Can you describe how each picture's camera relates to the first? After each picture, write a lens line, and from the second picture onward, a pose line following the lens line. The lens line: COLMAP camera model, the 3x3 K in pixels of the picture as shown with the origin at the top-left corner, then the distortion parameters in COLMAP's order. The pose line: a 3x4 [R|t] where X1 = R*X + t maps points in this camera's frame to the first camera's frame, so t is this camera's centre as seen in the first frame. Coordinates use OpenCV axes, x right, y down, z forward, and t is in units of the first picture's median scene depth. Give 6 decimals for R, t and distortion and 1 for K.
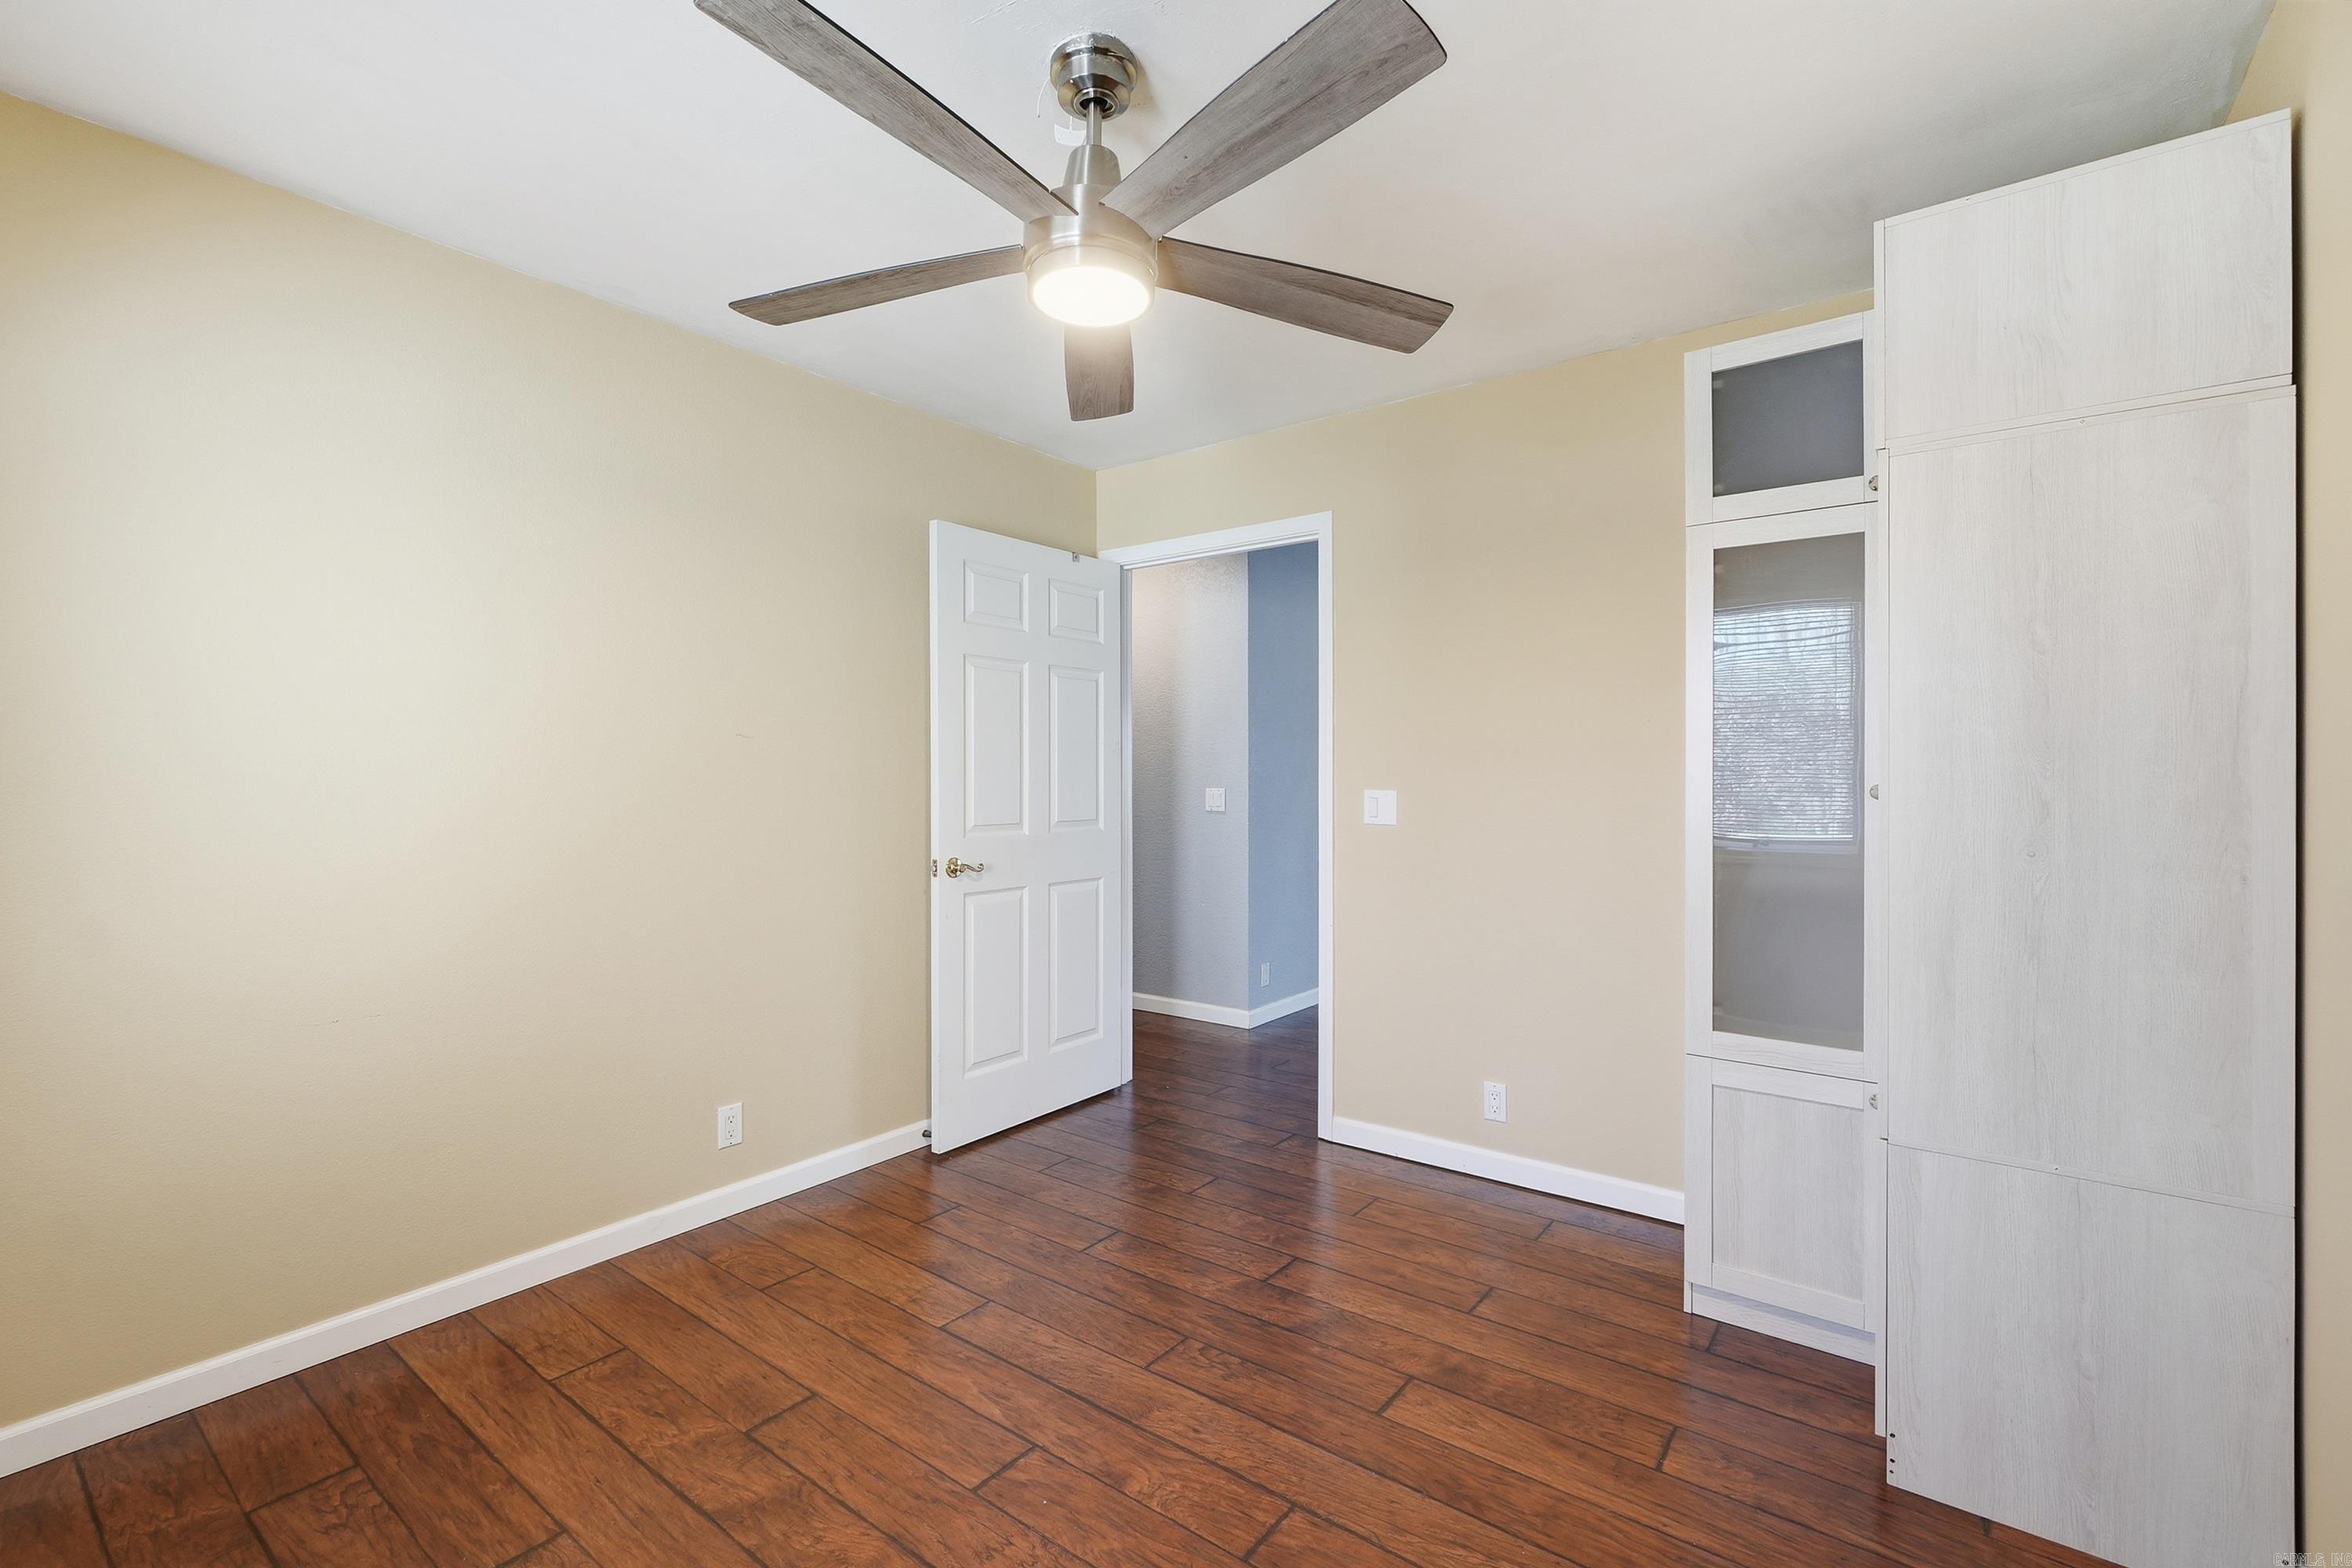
lens RADIAL K [[1017.5, 0, 1165.2], [0, 1017.5, 780.4], [0, 0, 1]] dist [-0.000765, 0.000142]
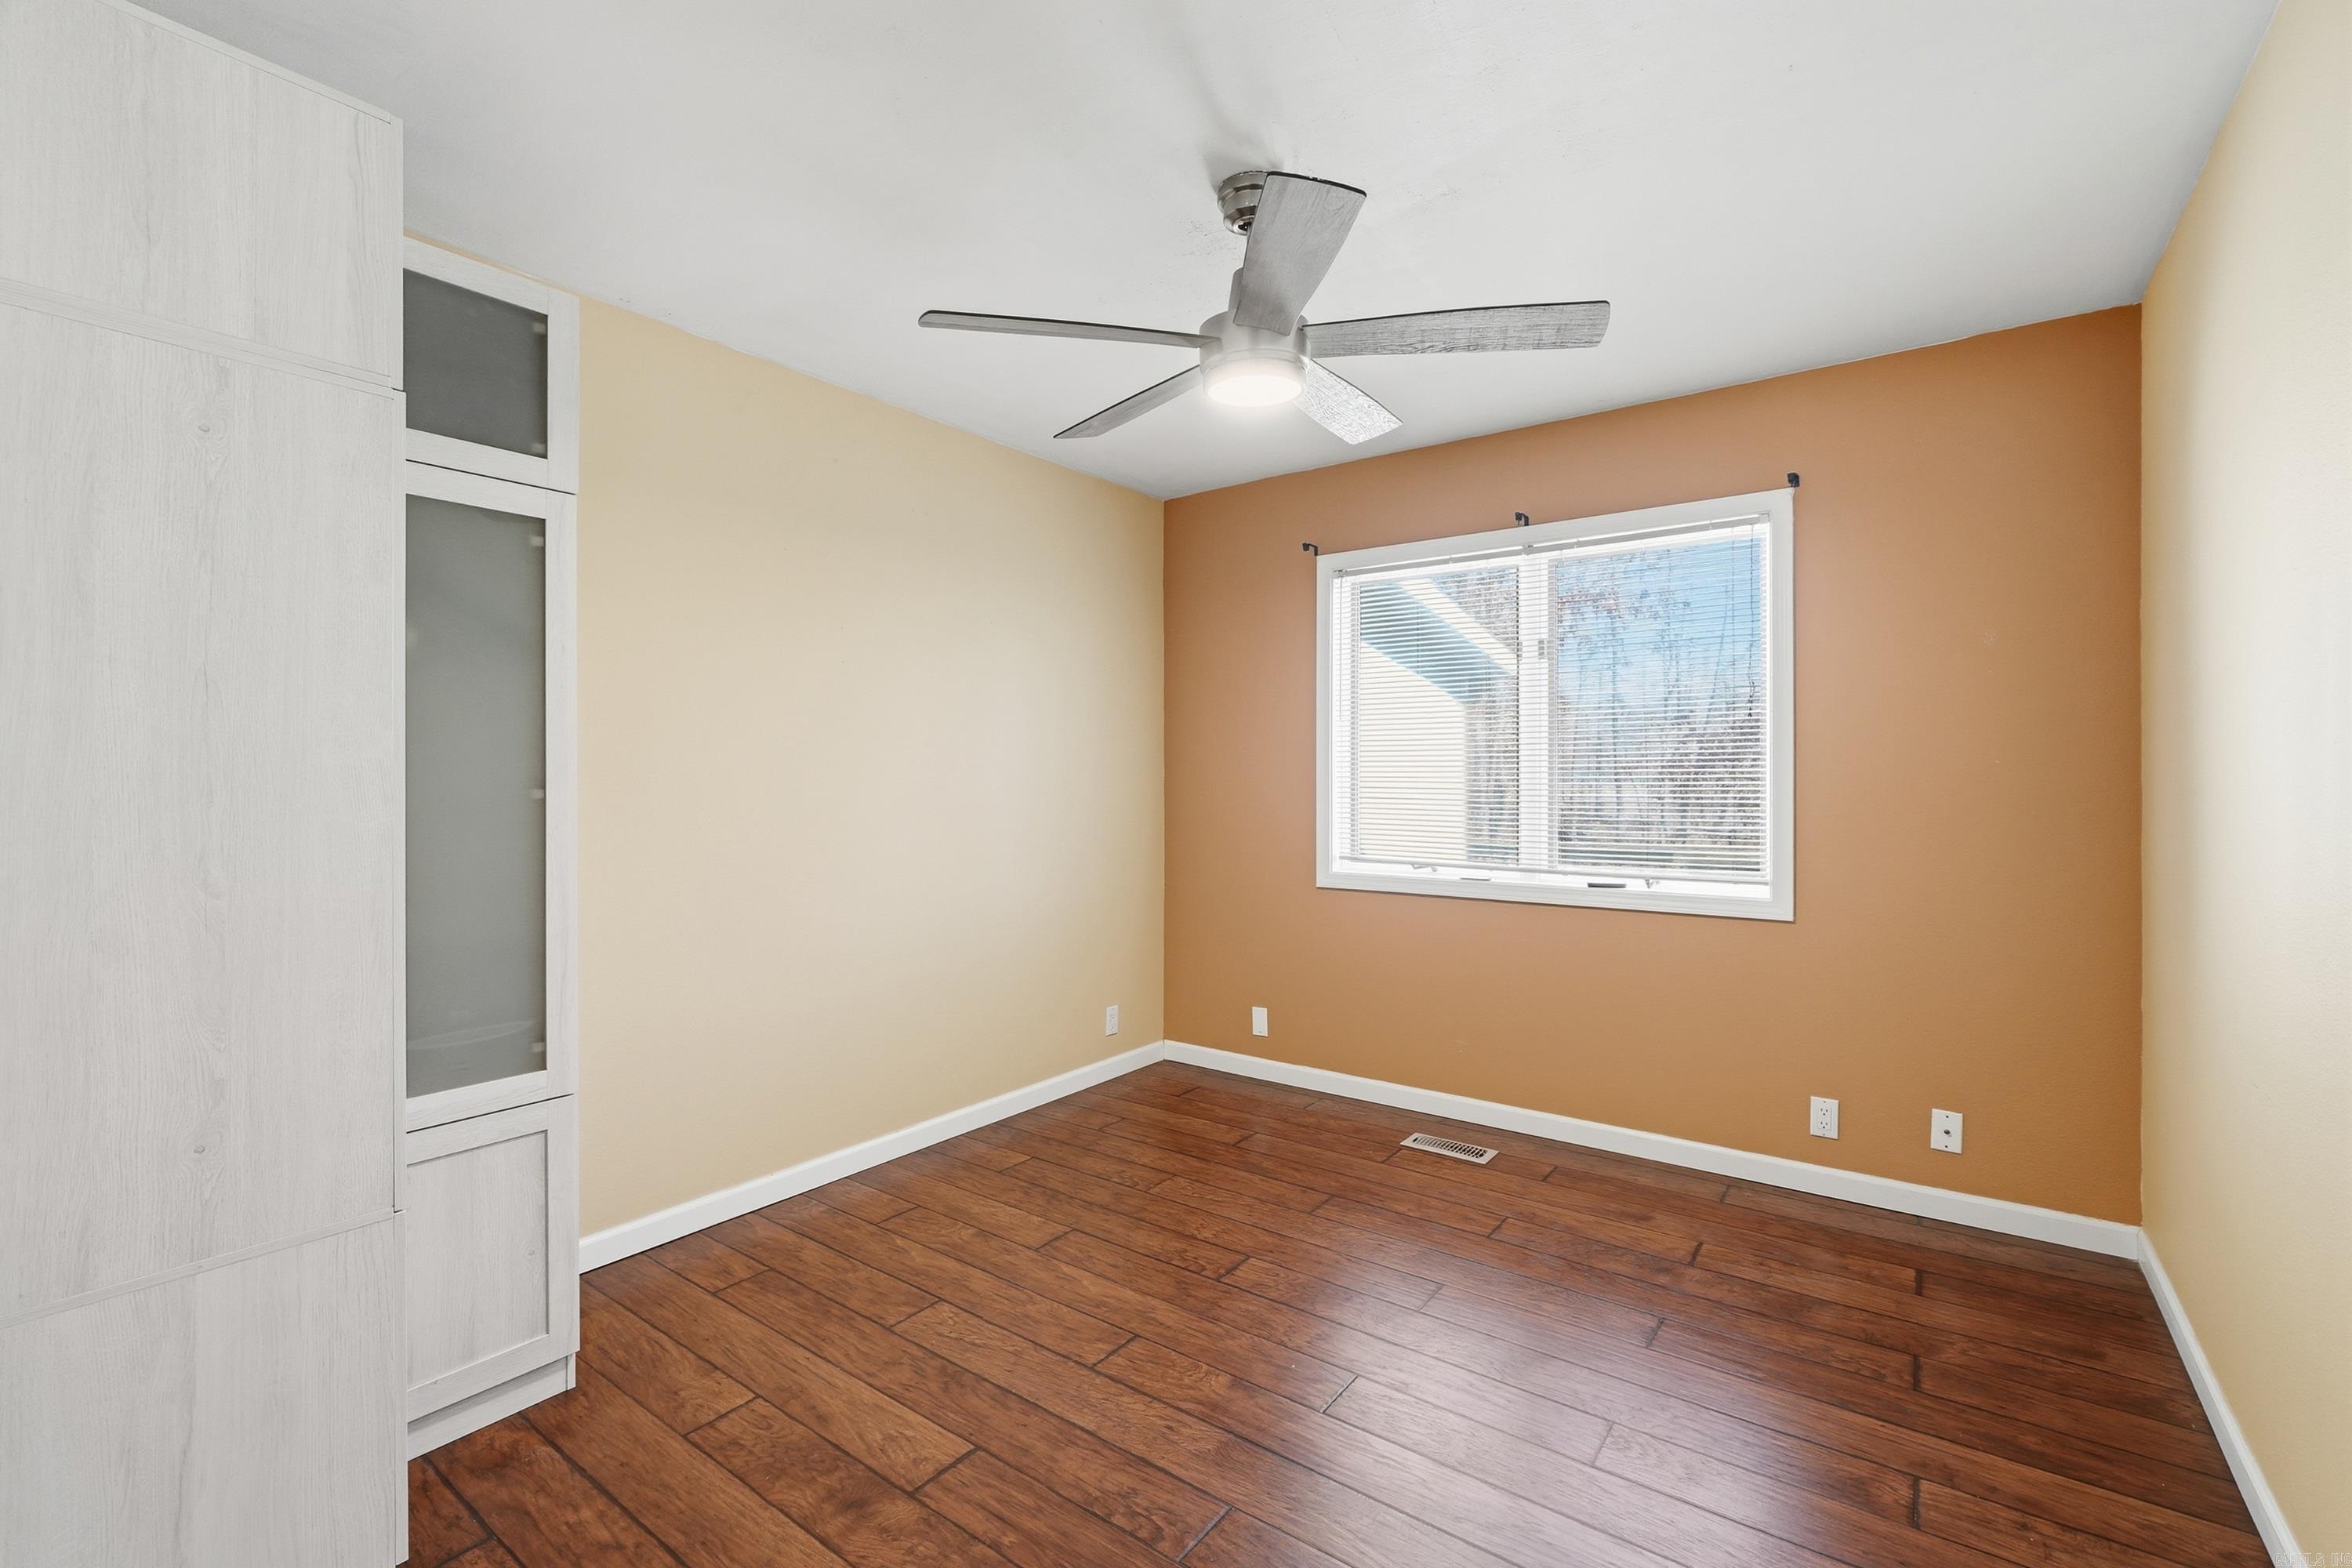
lens RADIAL K [[1017.5, 0, 1165.2], [0, 1017.5, 780.4], [0, 0, 1]] dist [-0.000765, 0.000142]
pose [[-0.999927, -0.000017, -0.012049, 0.047449], [-0.000099, 0.999977, 0.006785, -0.008069], [0.012049, 0.006786, -0.999904, 2.032229]]
